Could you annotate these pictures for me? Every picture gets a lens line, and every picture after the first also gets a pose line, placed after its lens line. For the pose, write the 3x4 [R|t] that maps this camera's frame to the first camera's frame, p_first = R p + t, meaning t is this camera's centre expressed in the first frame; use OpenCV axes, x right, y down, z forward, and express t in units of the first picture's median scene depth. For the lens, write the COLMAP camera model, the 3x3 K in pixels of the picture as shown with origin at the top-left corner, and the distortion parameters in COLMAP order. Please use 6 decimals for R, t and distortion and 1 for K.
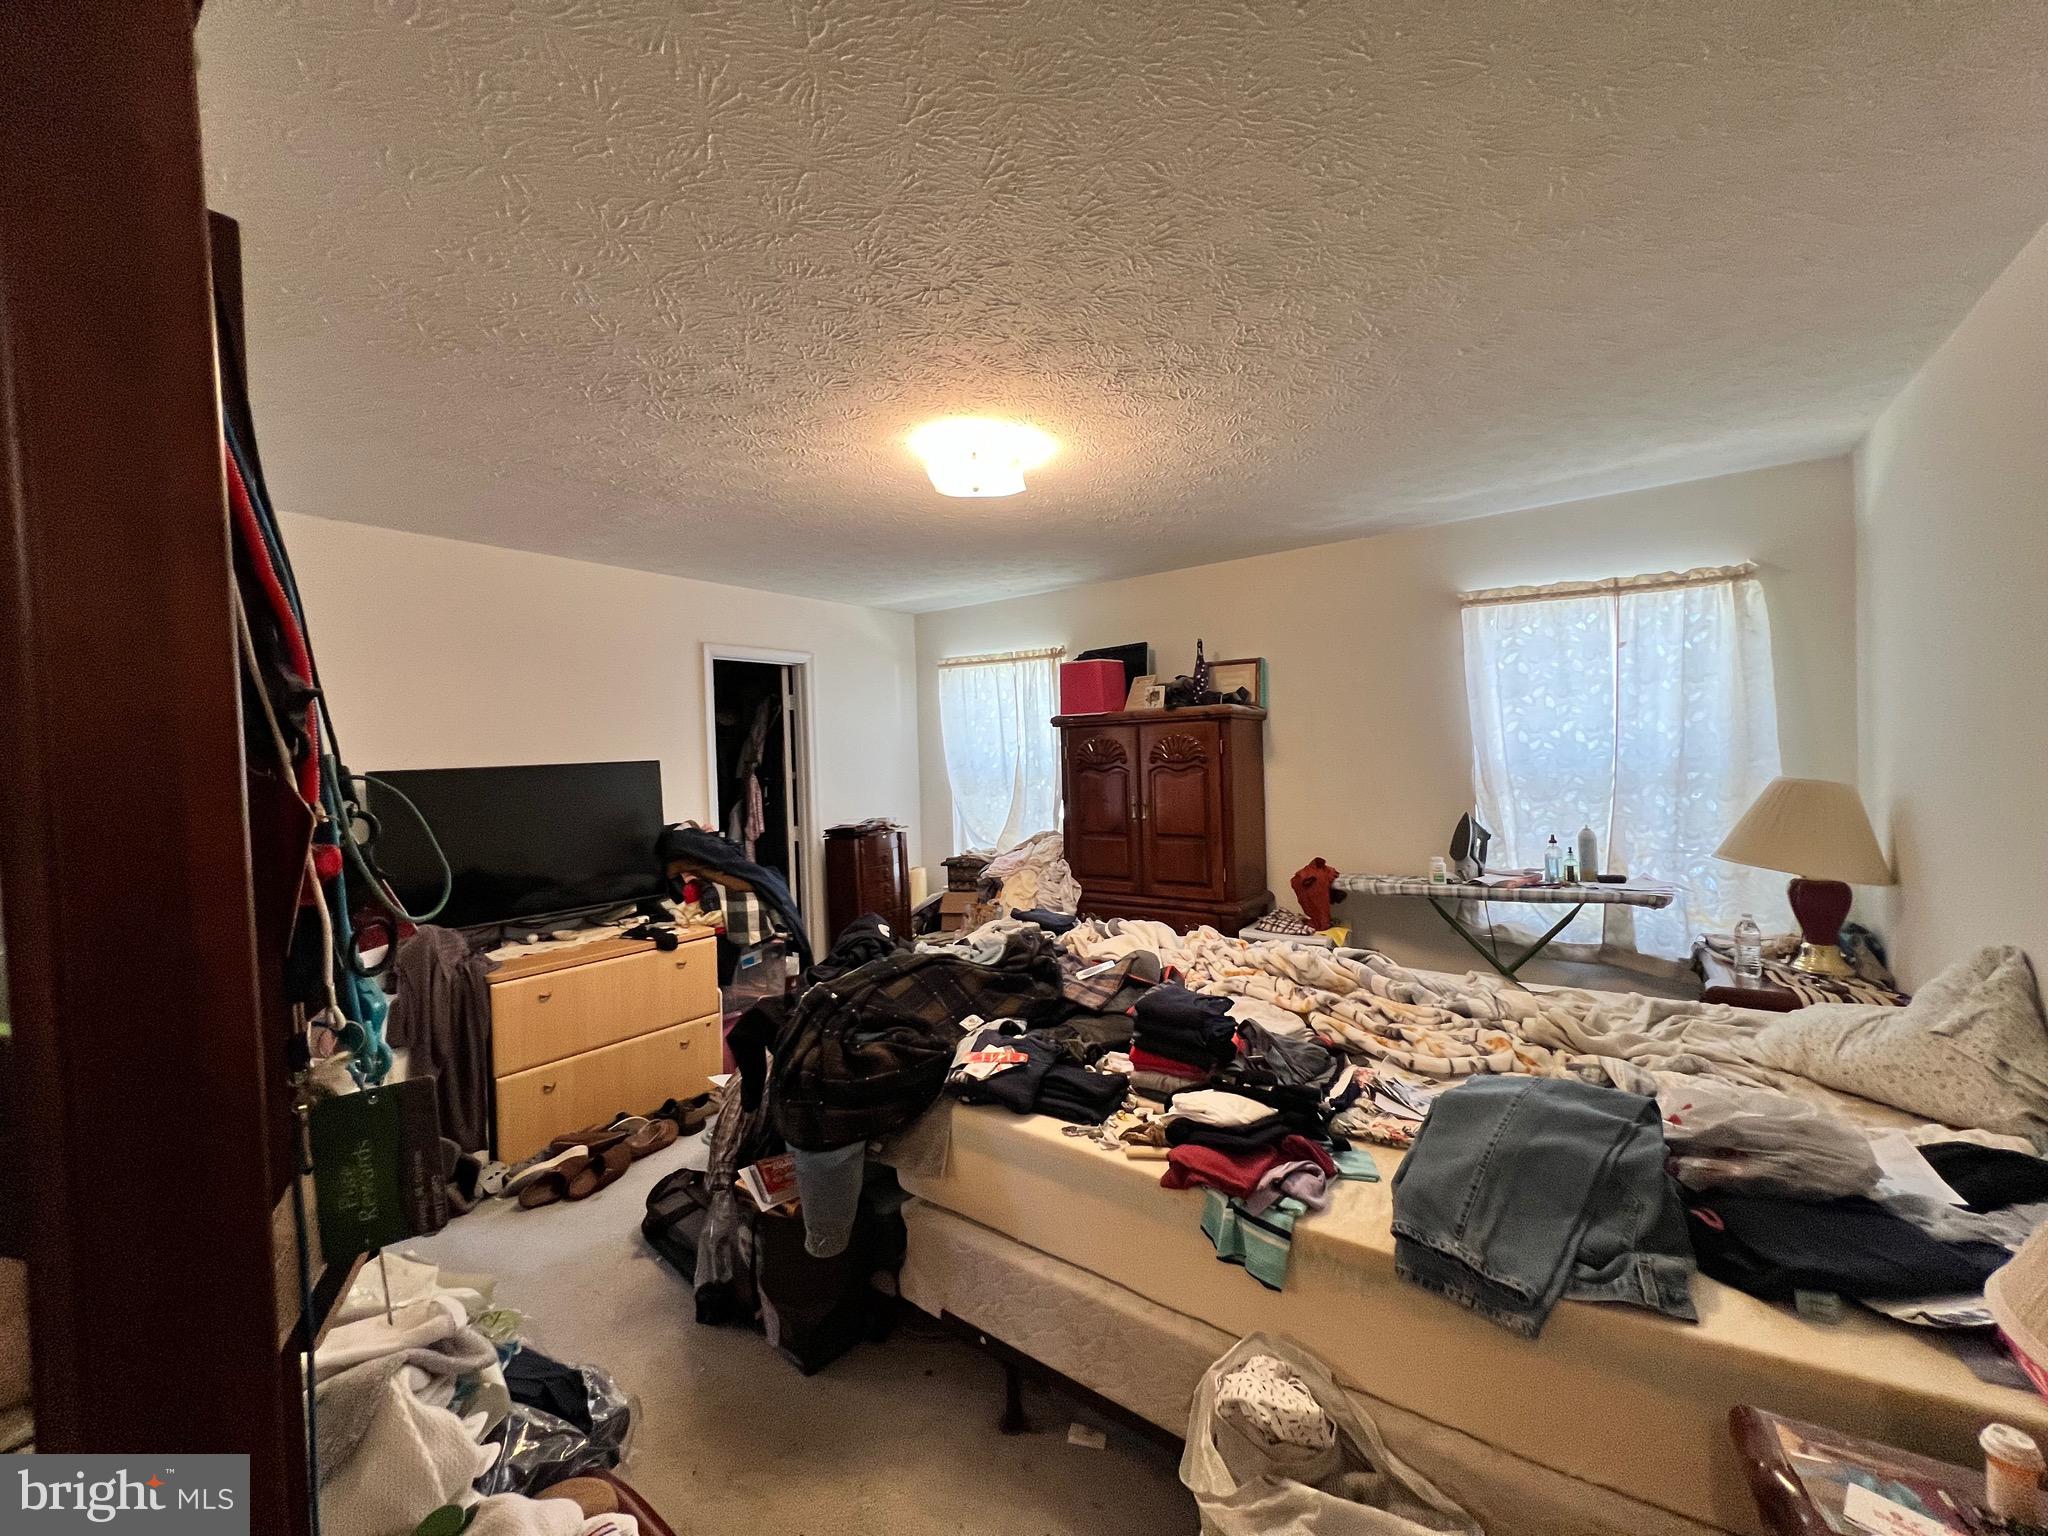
lens RADIAL K [[819.1, 0, 1023.1], [0, 819.1, 765.5], [0, 0, 1]] dist [-0.000762, 0.000216]
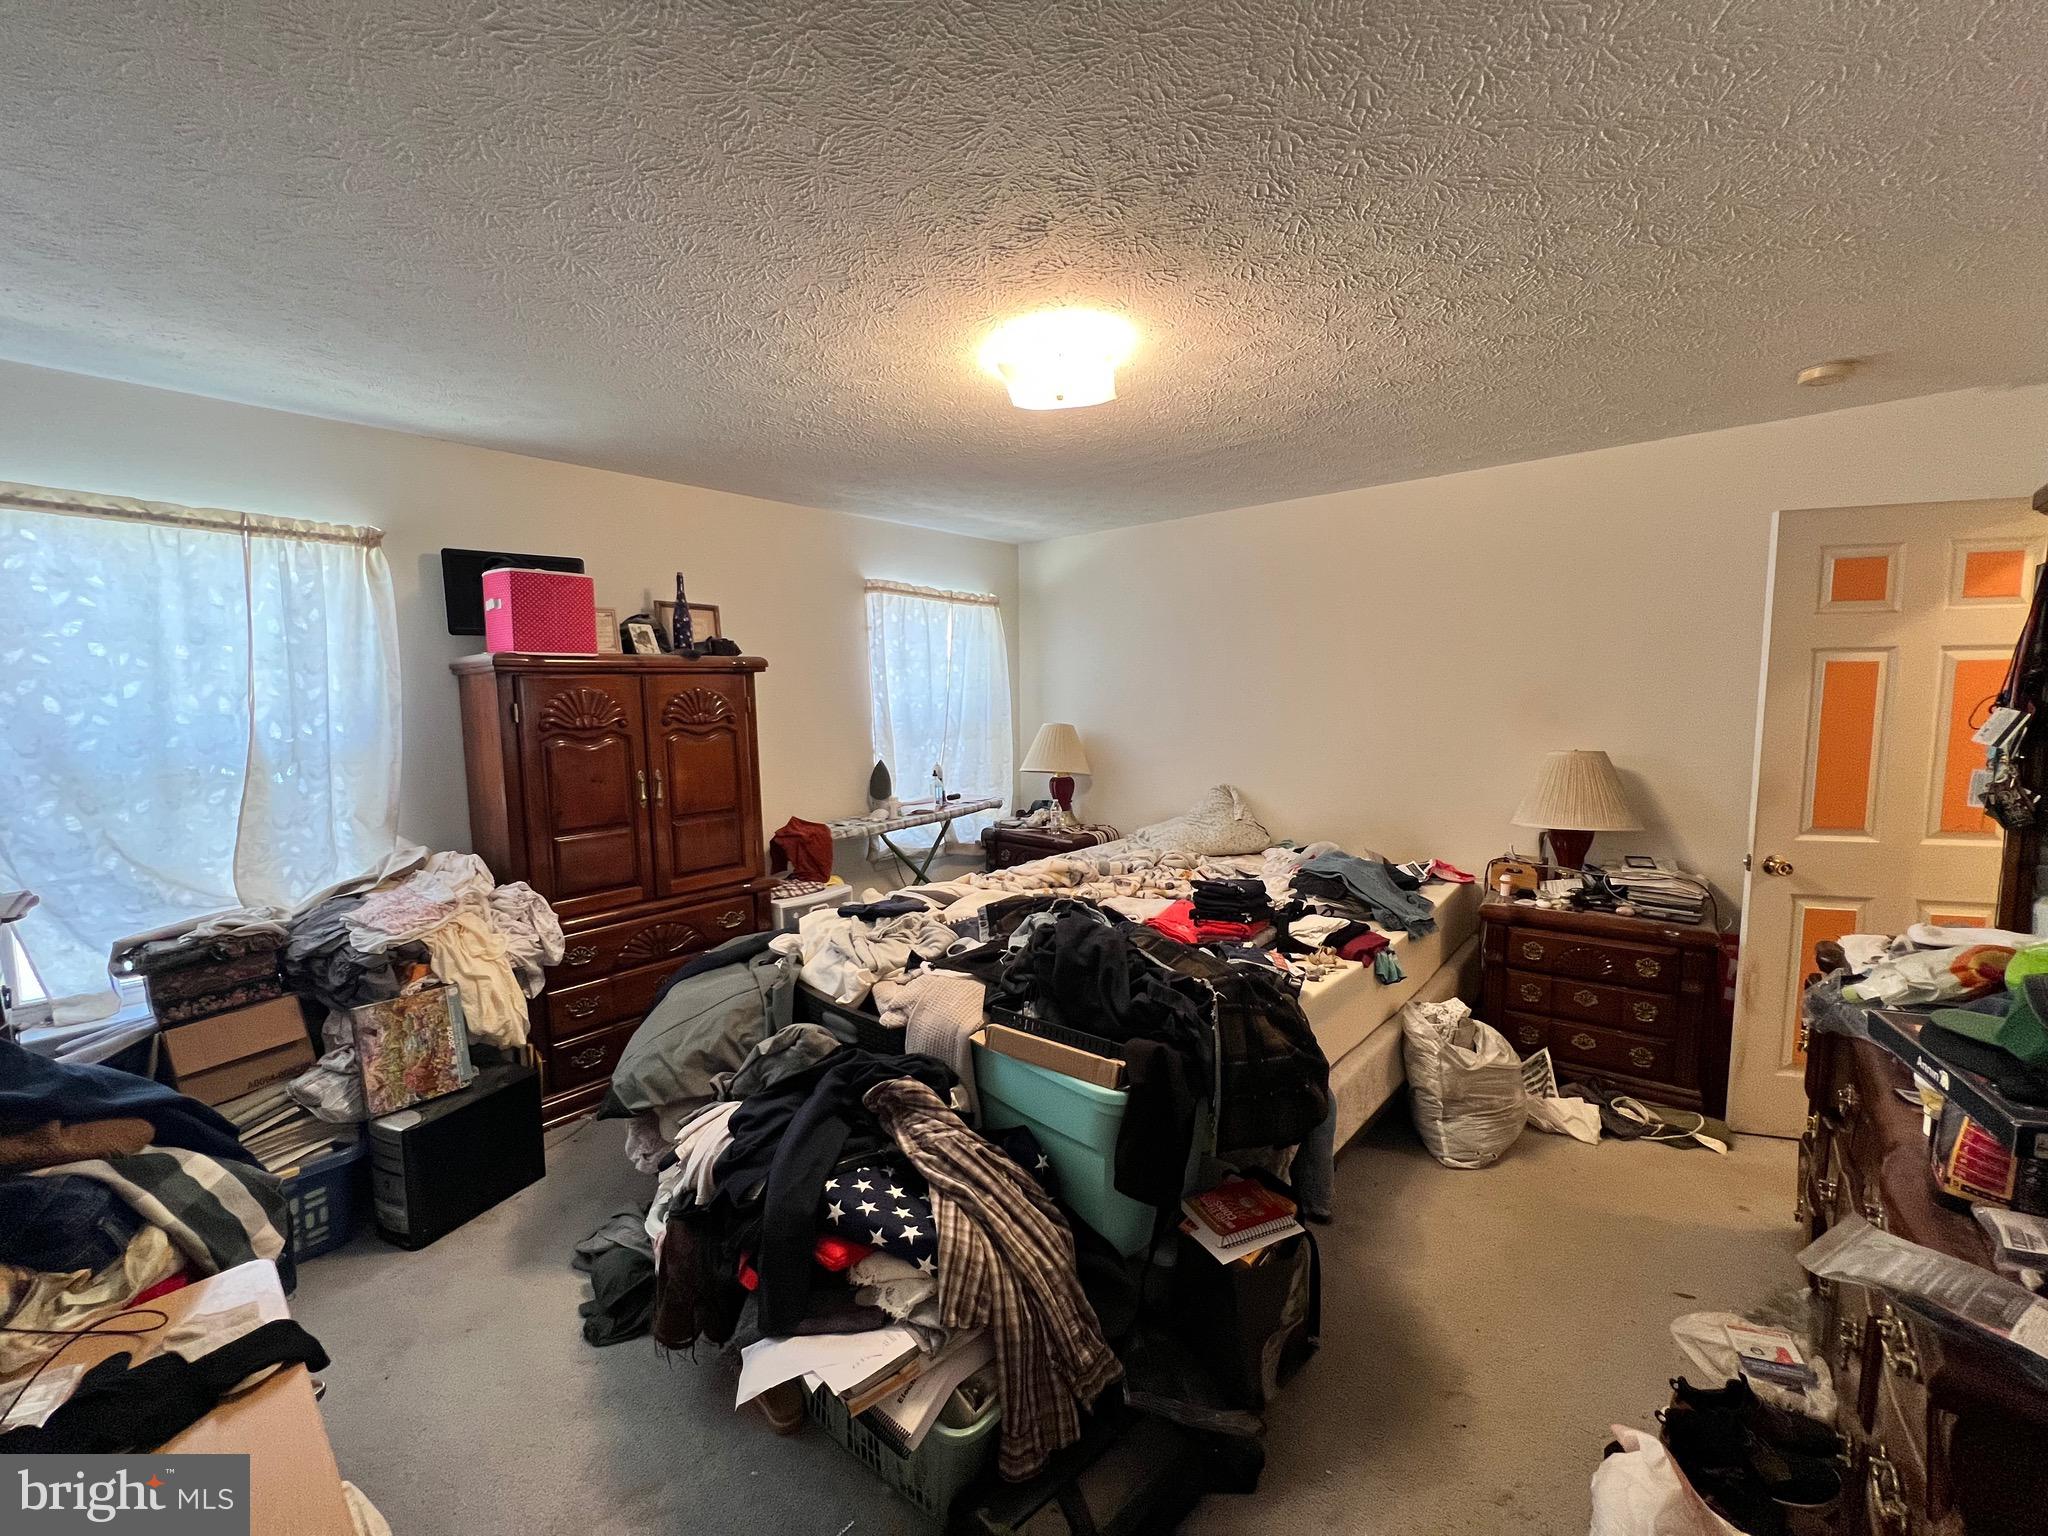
lens RADIAL K [[819.1, 0, 1023.1], [0, 819.1, 765.5], [0, 0, 1]] dist [-0.000762, 0.000216]
pose [[0.084164, -0.066882, 0.994205, -0.626794], [0.019997, 0.997657, 0.065421, -0.009687], [-0.996251, 0.014375, 0.085304, 0.637331]]
